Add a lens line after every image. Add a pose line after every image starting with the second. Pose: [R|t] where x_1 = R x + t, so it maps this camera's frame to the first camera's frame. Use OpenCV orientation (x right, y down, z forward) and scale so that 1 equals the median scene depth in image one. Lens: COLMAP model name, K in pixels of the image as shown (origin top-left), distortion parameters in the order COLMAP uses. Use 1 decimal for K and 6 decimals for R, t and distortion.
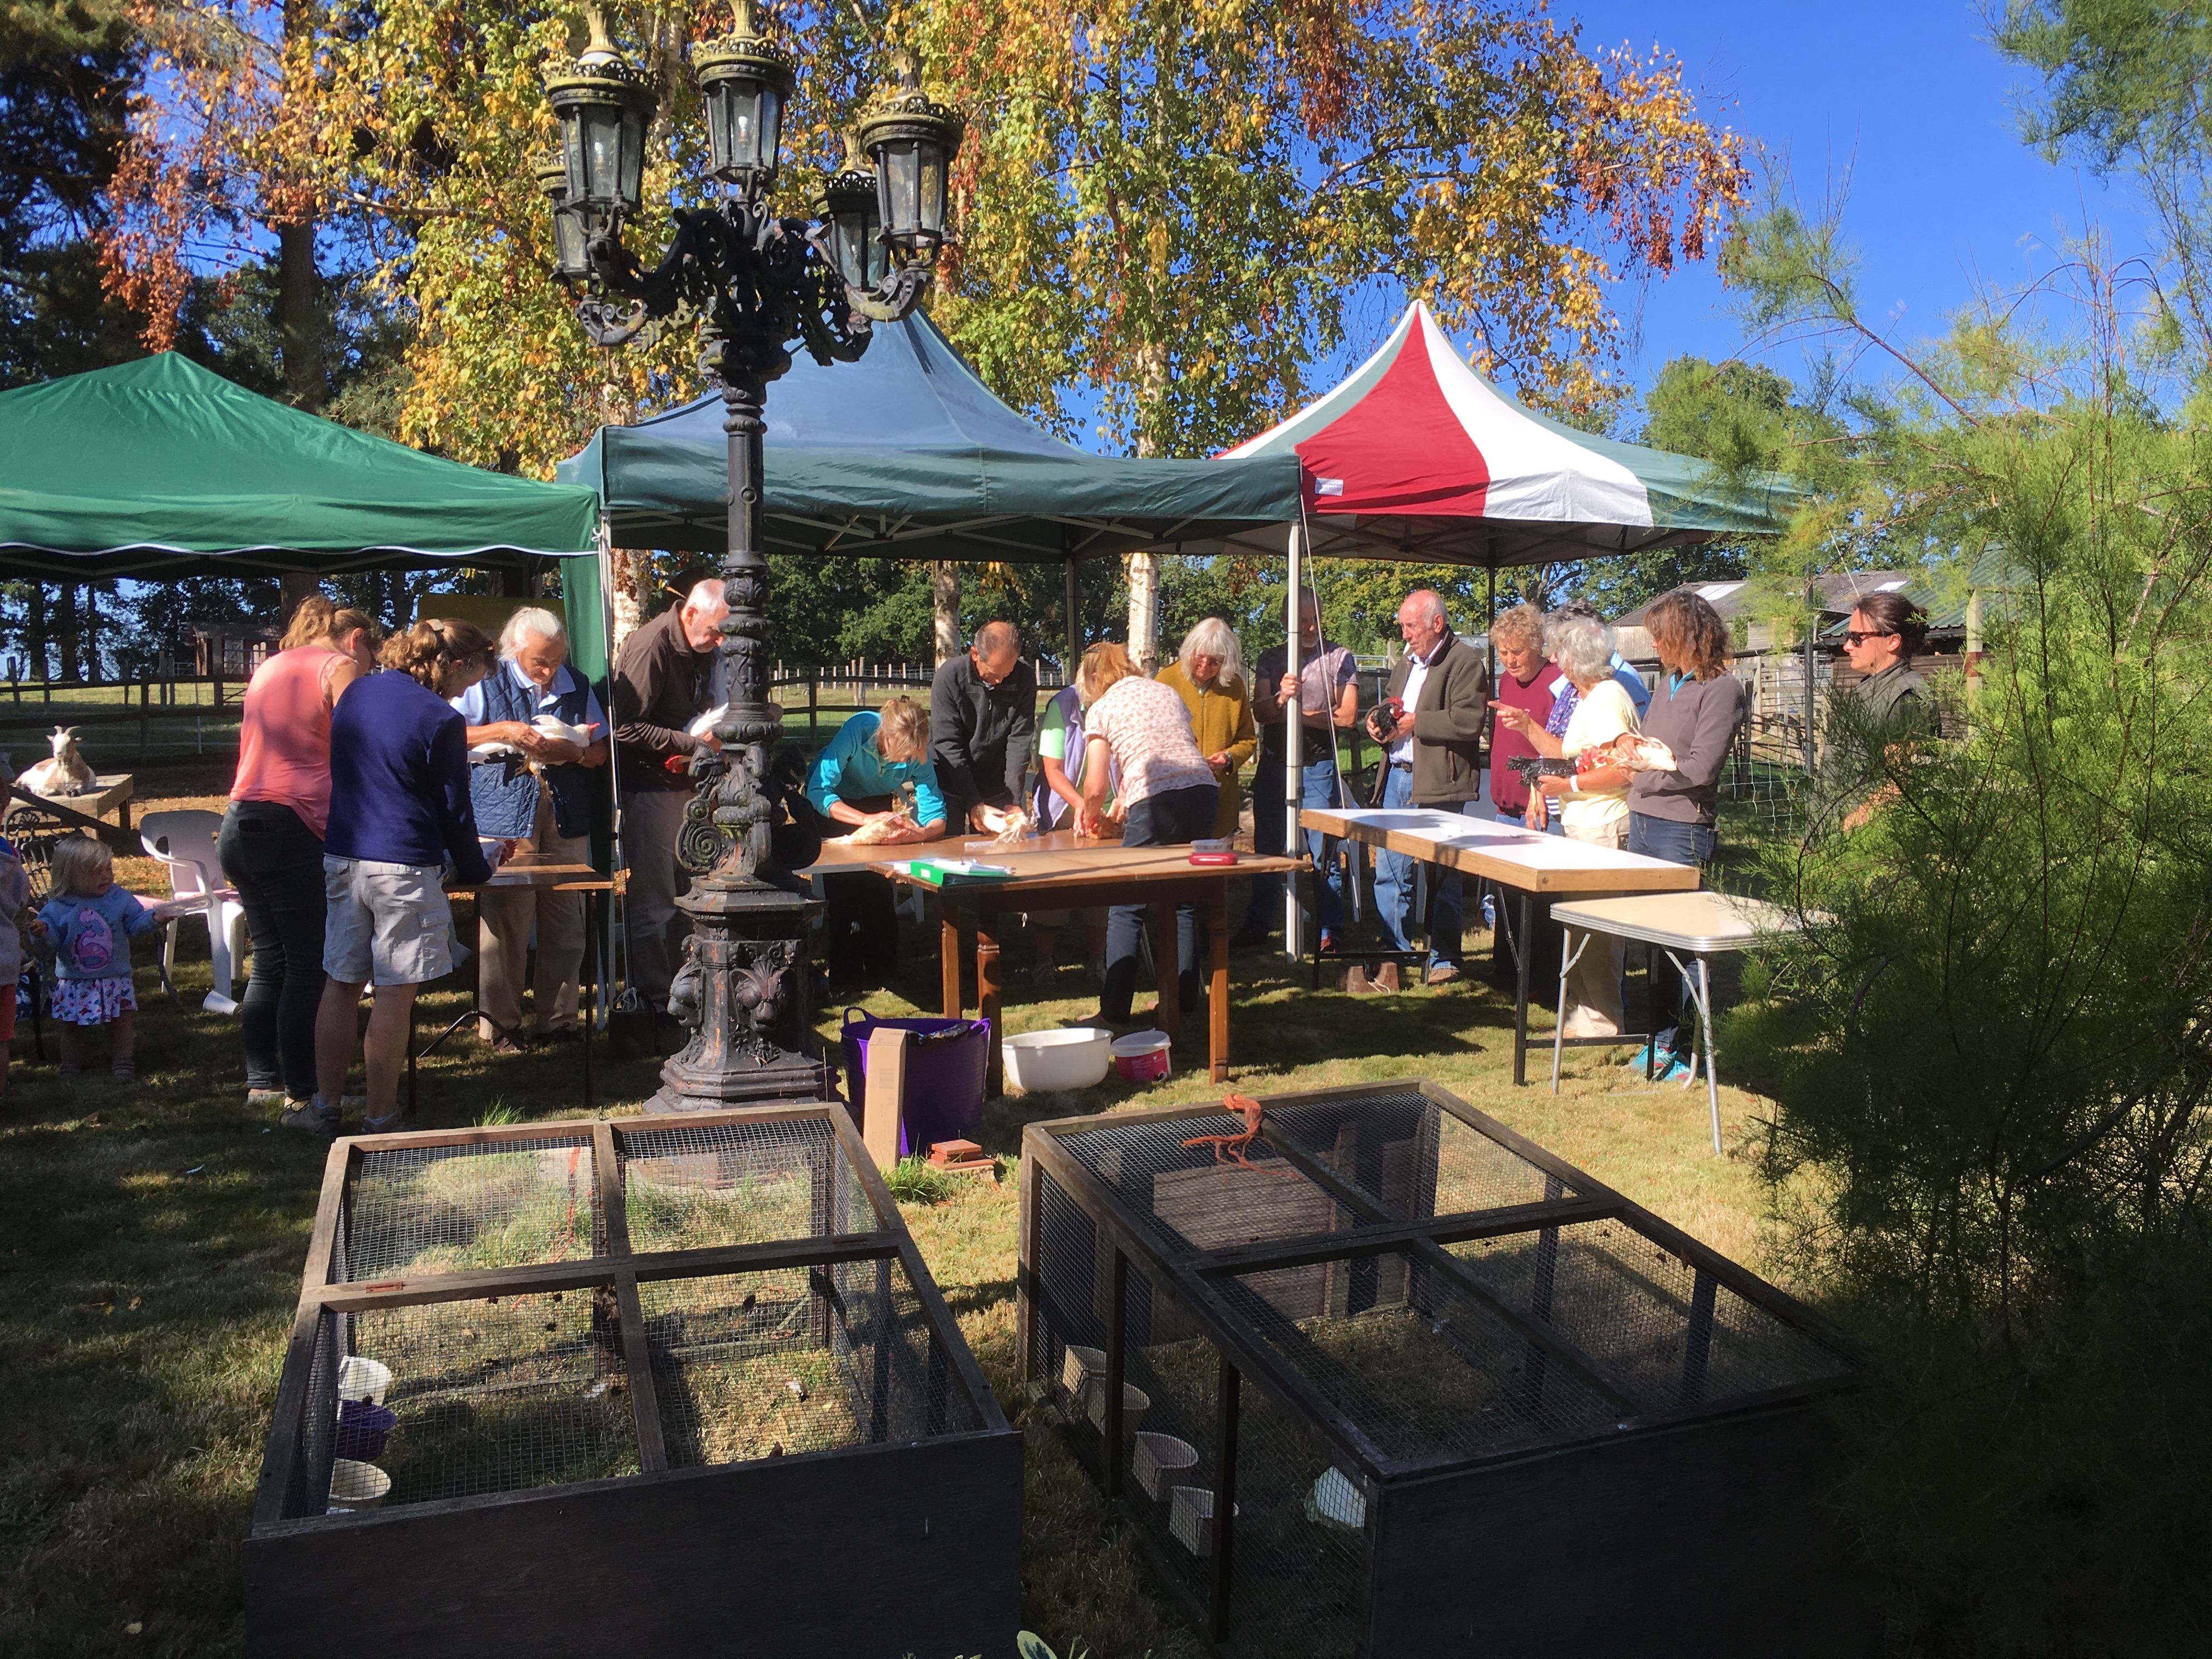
lens RADIAL K [[1896.5, 0, 1115.5], [0, 1896.5, 836.2], [0, 0, 1]] dist [0.081023, -0.121676]
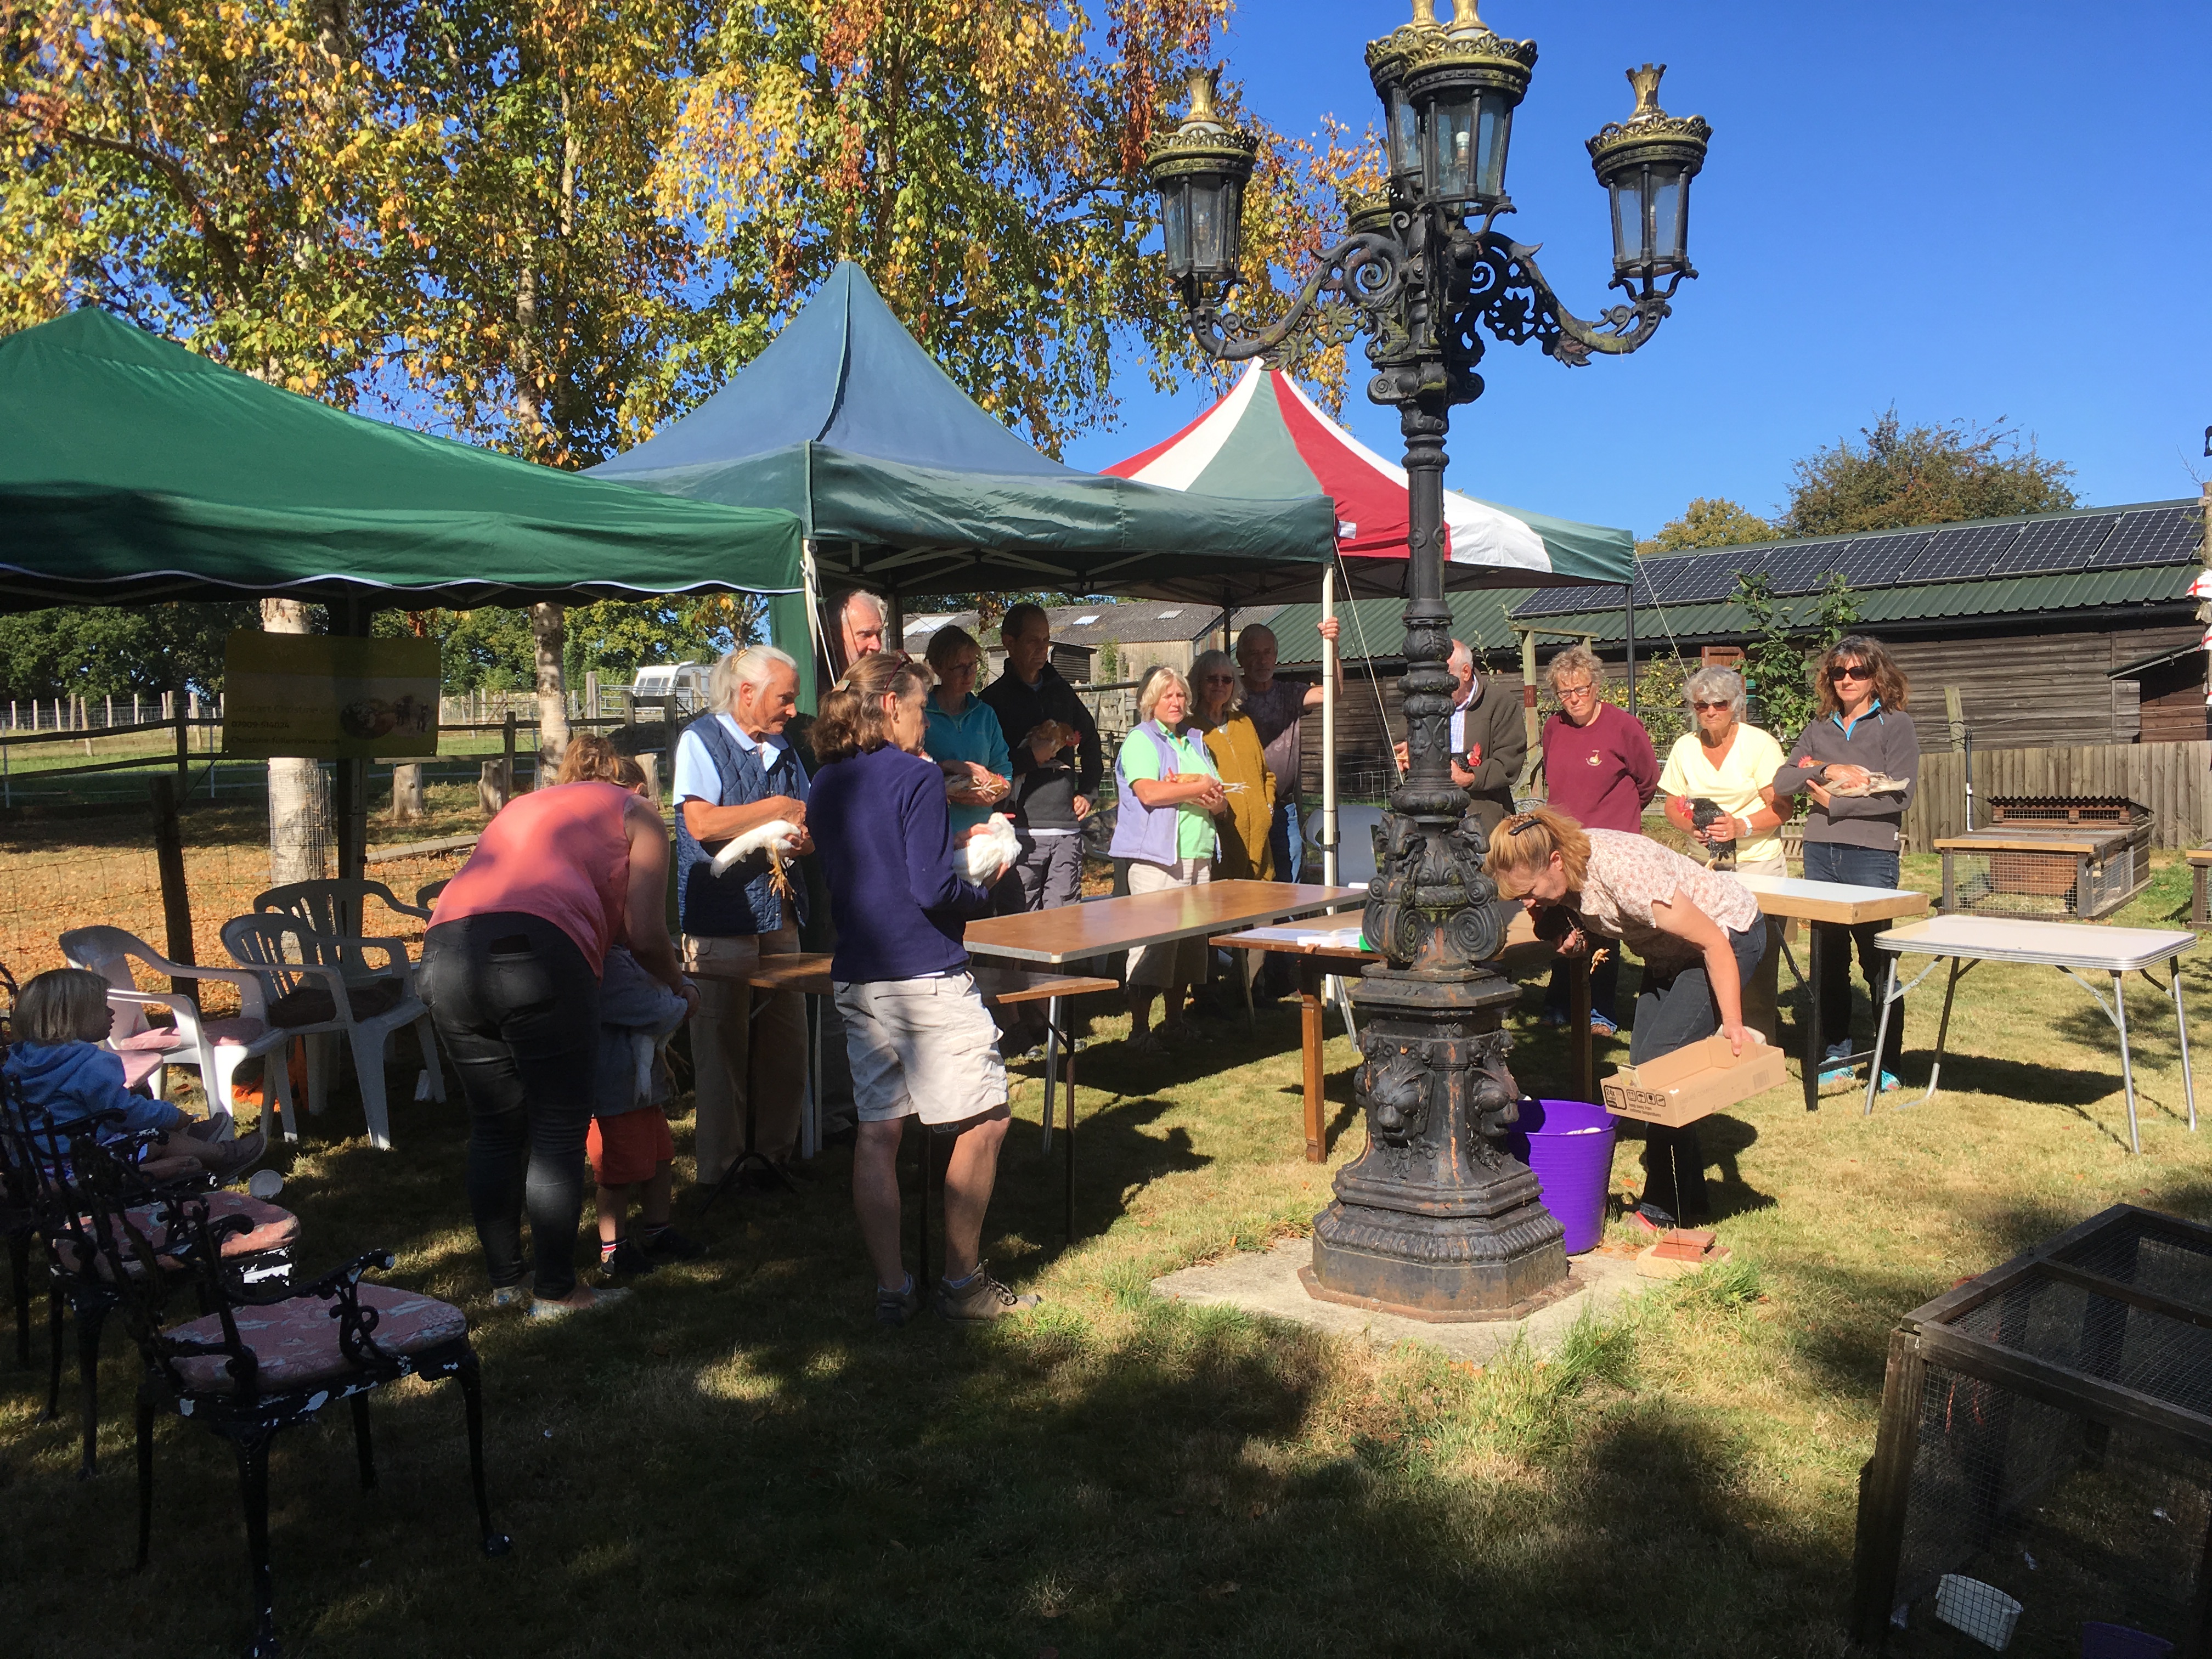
lens RADIAL K [[1896.5, 0, 1101.8], [0, 1896.5, 830.4], [0, 0, 1]] dist [0.081023, -0.121676]
pose [[0.903166, -0.041816, 0.427251, -0.150709], [0.049363, 0.998759, -0.006598, -0.009000], [-0.426445, 0.027050, 0.904109, 0.055193]]
